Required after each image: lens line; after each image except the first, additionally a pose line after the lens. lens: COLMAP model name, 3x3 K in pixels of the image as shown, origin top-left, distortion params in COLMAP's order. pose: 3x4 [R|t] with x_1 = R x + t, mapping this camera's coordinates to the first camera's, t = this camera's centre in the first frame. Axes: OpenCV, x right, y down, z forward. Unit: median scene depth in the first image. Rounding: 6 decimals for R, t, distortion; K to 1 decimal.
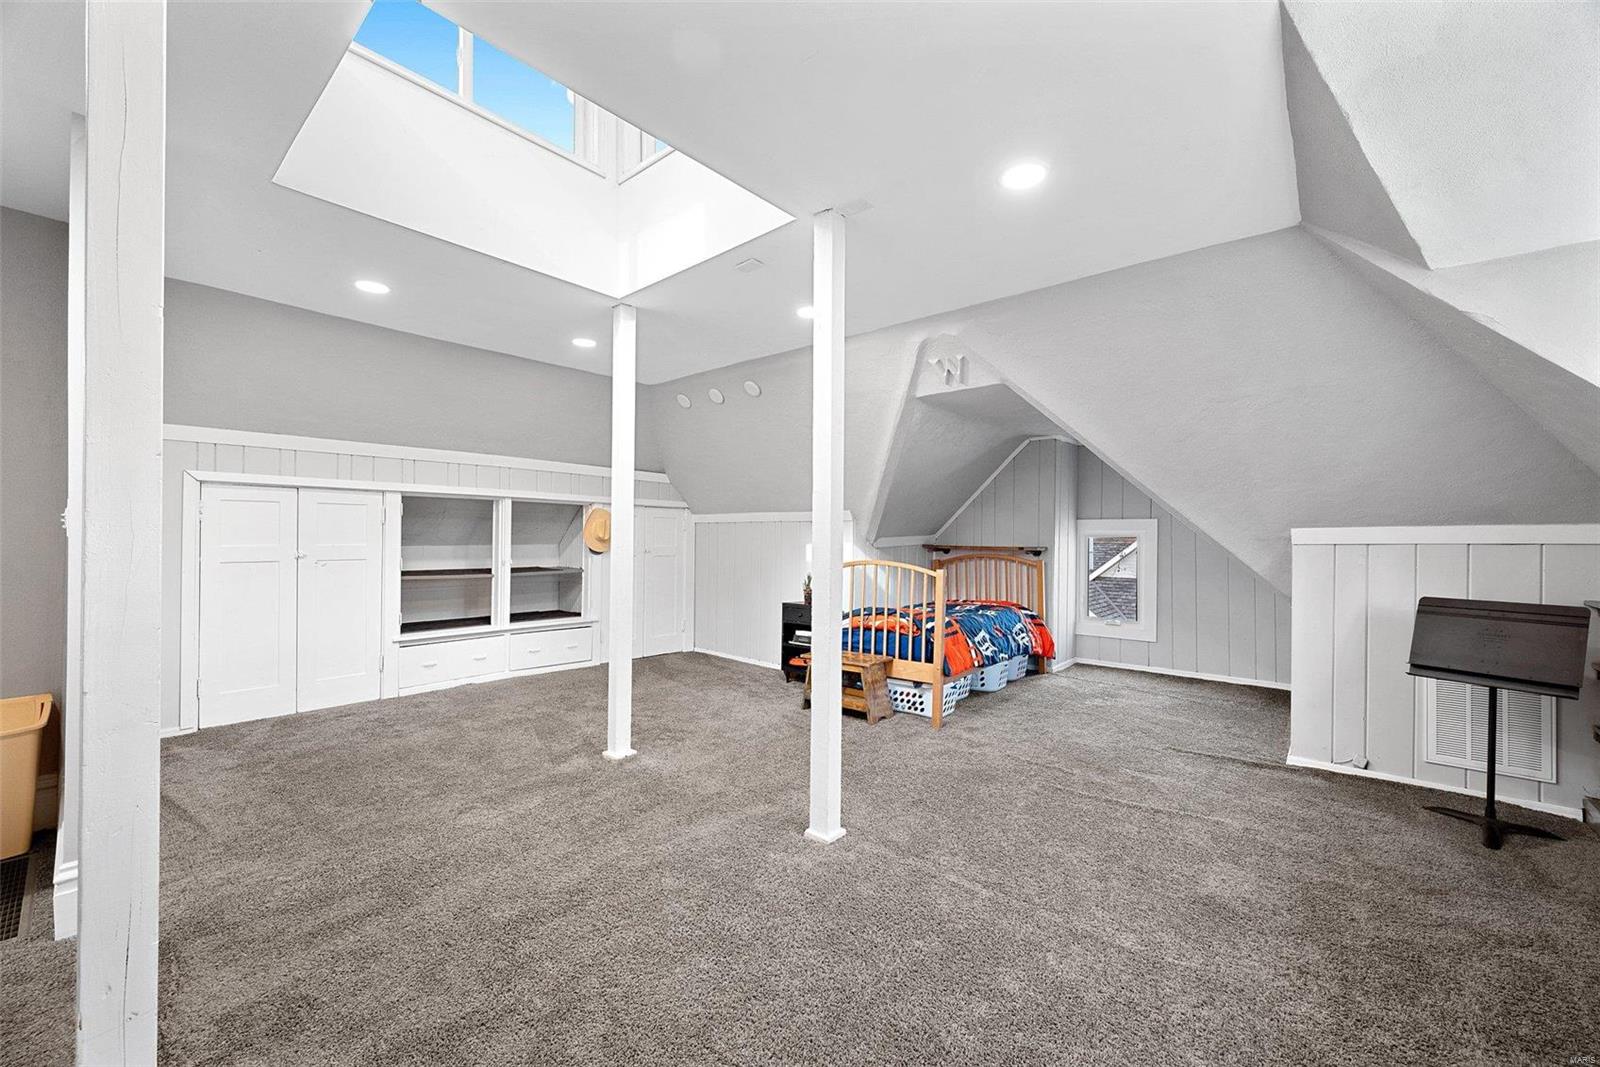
lens RADIAL K [[626.7, 0, 799.7], [0, 626.7, 540.1], [0, 0, 1]] dist [0.001464, 0.000012]
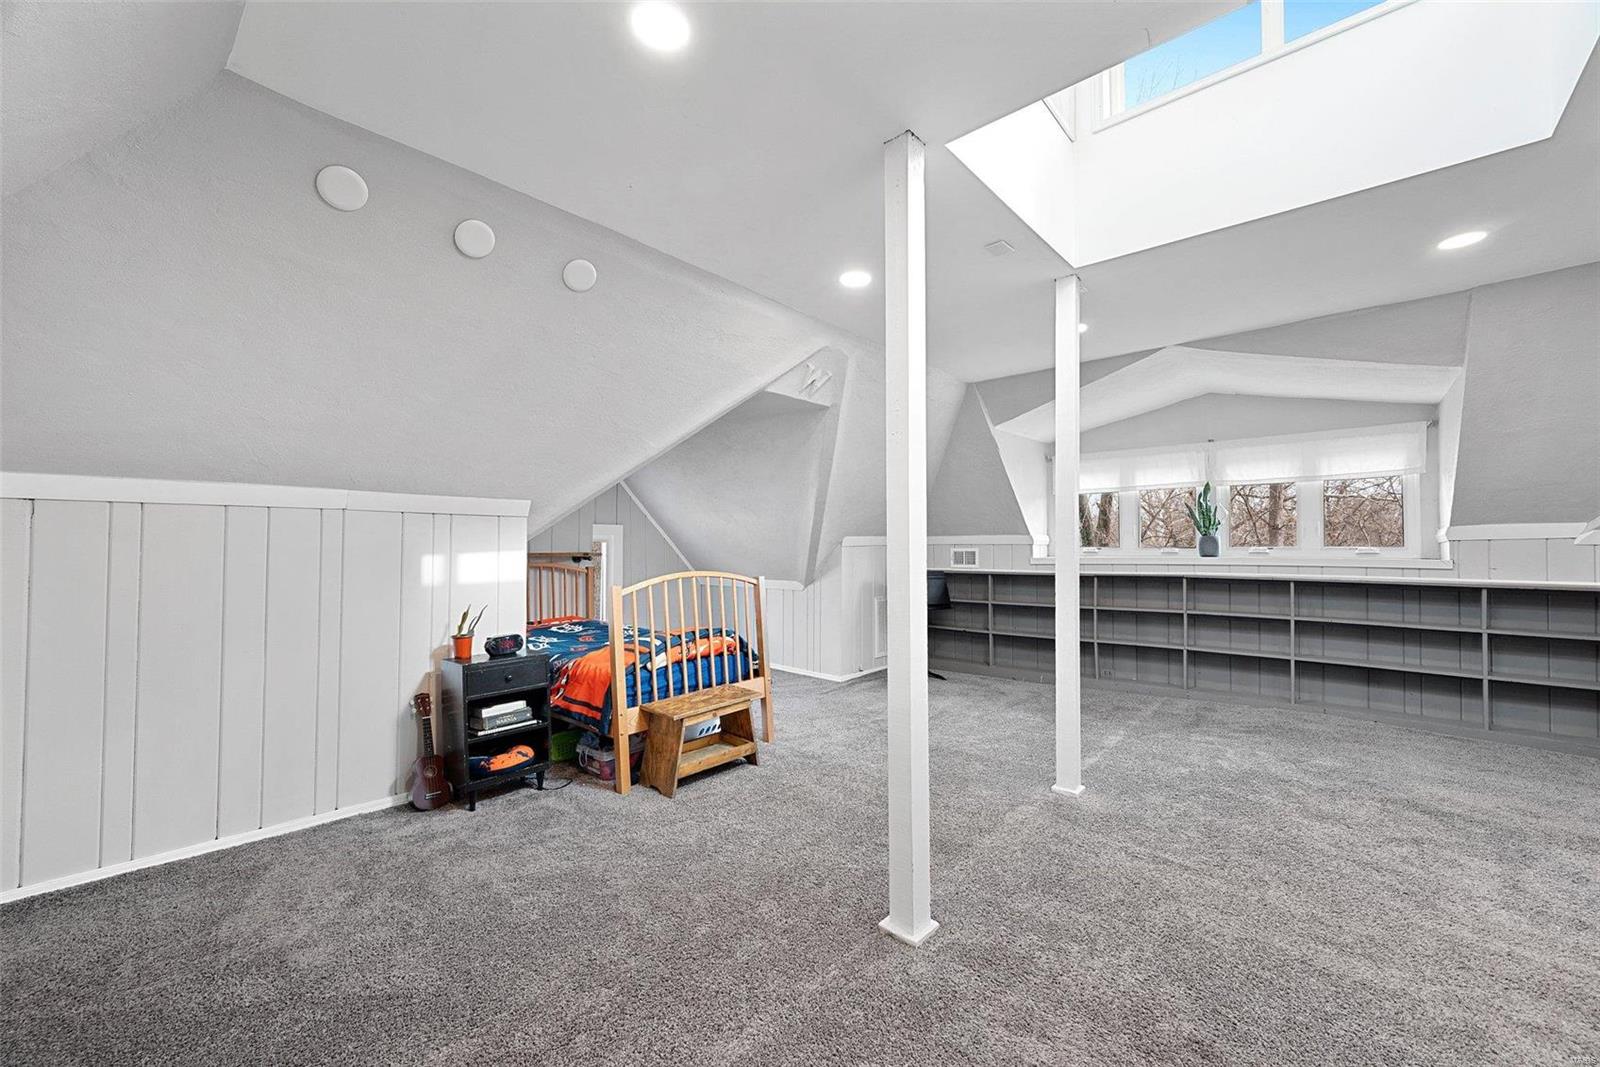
lens RADIAL K [[626.7, 0, 800.3], [0, 626.7, 533.8], [0, 0, 1]] dist [0.001464, 0.000012]
pose [[0.024487, 0.019341, 0.999513, -0.675826], [-0.002619, 0.999811, -0.019283, 0.000432], [-0.999697, -0.002146, 0.024533, 0.852754]]
